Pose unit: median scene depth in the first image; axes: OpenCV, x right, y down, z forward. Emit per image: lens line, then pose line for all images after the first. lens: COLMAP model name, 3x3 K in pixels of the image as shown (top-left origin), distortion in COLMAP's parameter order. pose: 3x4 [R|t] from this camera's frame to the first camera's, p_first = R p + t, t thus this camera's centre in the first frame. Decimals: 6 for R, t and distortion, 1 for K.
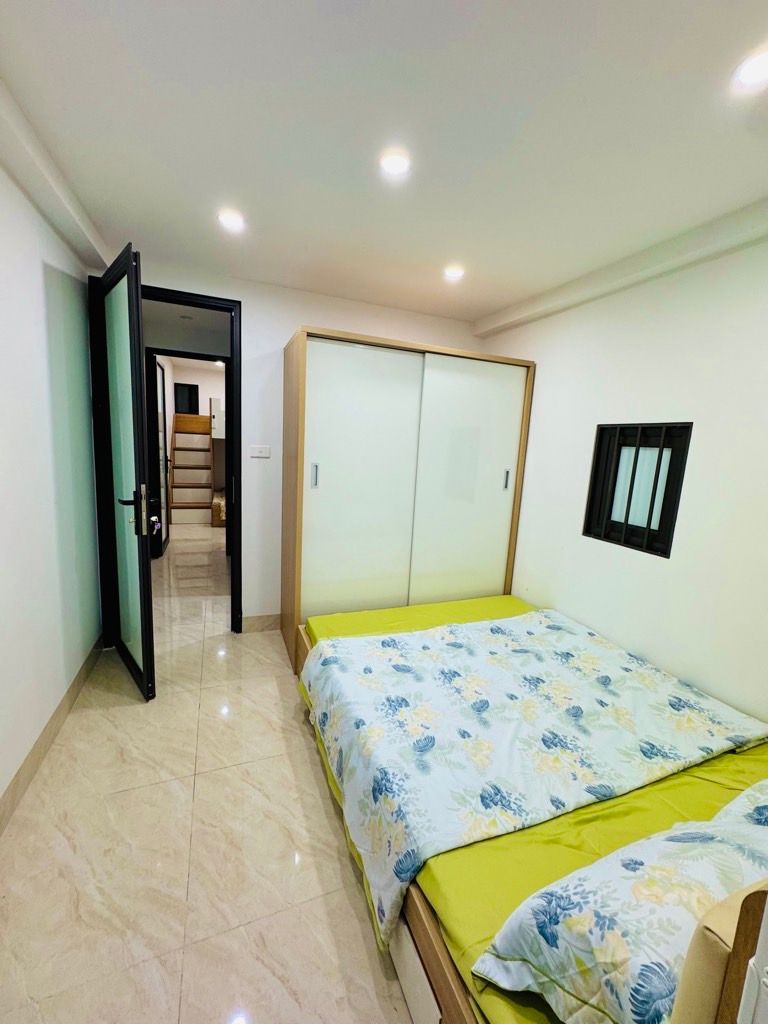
lens RADIAL K [[408.5, 0, 384.9], [0, 408.5, 510.3], [0, 0, 1]] dist [-0.004408, 0.001104]
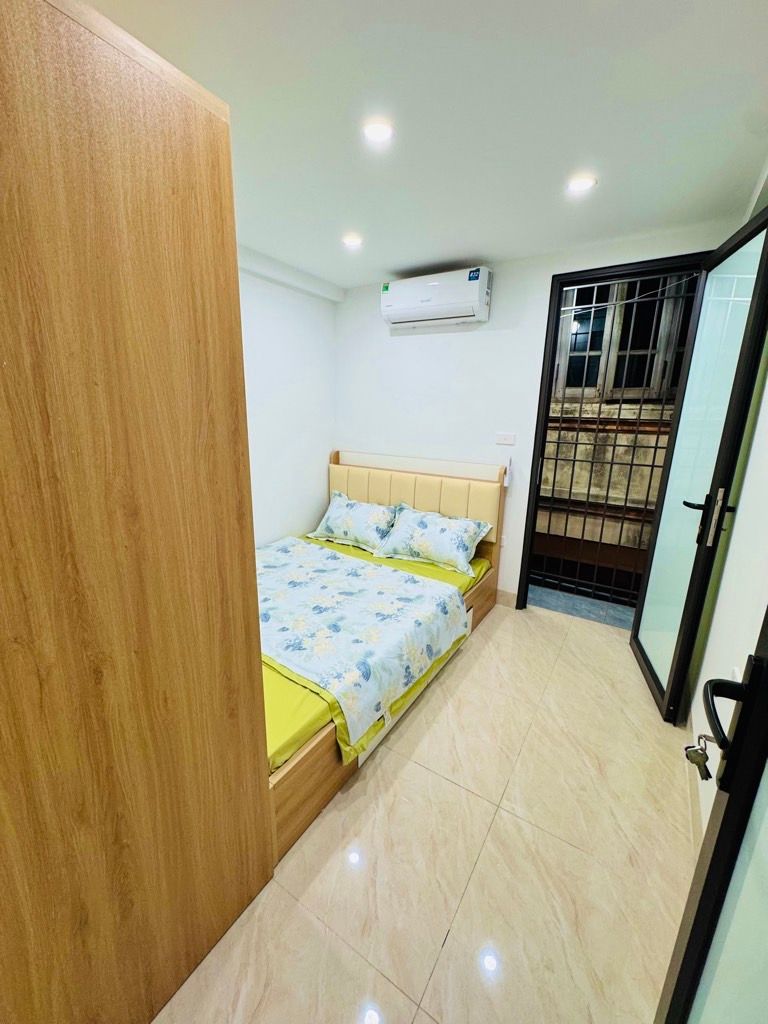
lens RADIAL K [[408.5, 0, 384.9], [0, 408.5, 508.0], [0, 0, 1]] dist [-0.004408, 0.001104]
pose [[-0.575843, -0.258749, 0.775534, -0.774230], [0.077514, 0.927044, 0.366854, -0.281199], [-0.813877, 0.271365, -0.513775, 1.356713]]
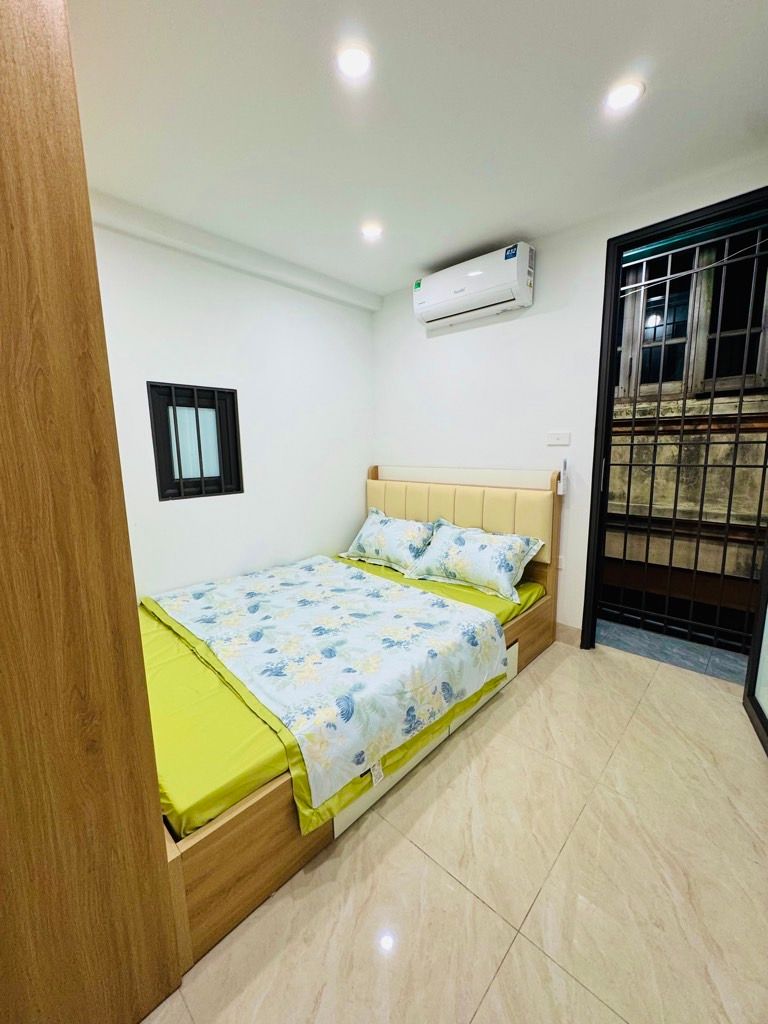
lens RADIAL K [[408.5, 0, 385.1], [0, 408.5, 508.4], [0, 0, 1]] dist [-0.004408, 0.001104]
pose [[-0.415567, -0.186397, 0.890259, -0.736204], [0.137071, 0.954765, 0.263886, -0.128788], [-0.899175, 0.231691, -0.371219, 1.148429]]
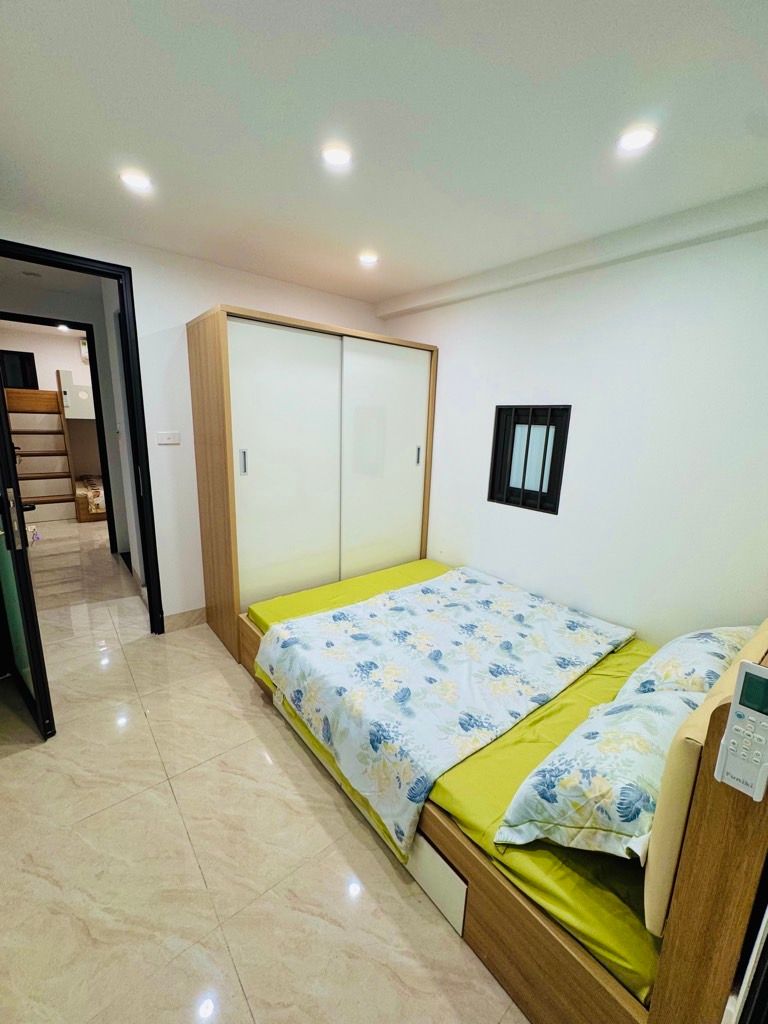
lens RADIAL K [[408.5, 0, 384.6], [0, 408.5, 510.3], [0, 0, 1]] dist [-0.004408, 0.001104]
pose [[0.953539, -0.086950, 0.288449, -0.180067], [0.066967, 0.994666, 0.078457, -0.031421], [-0.293732, -0.055496, 0.954275, -0.044583]]
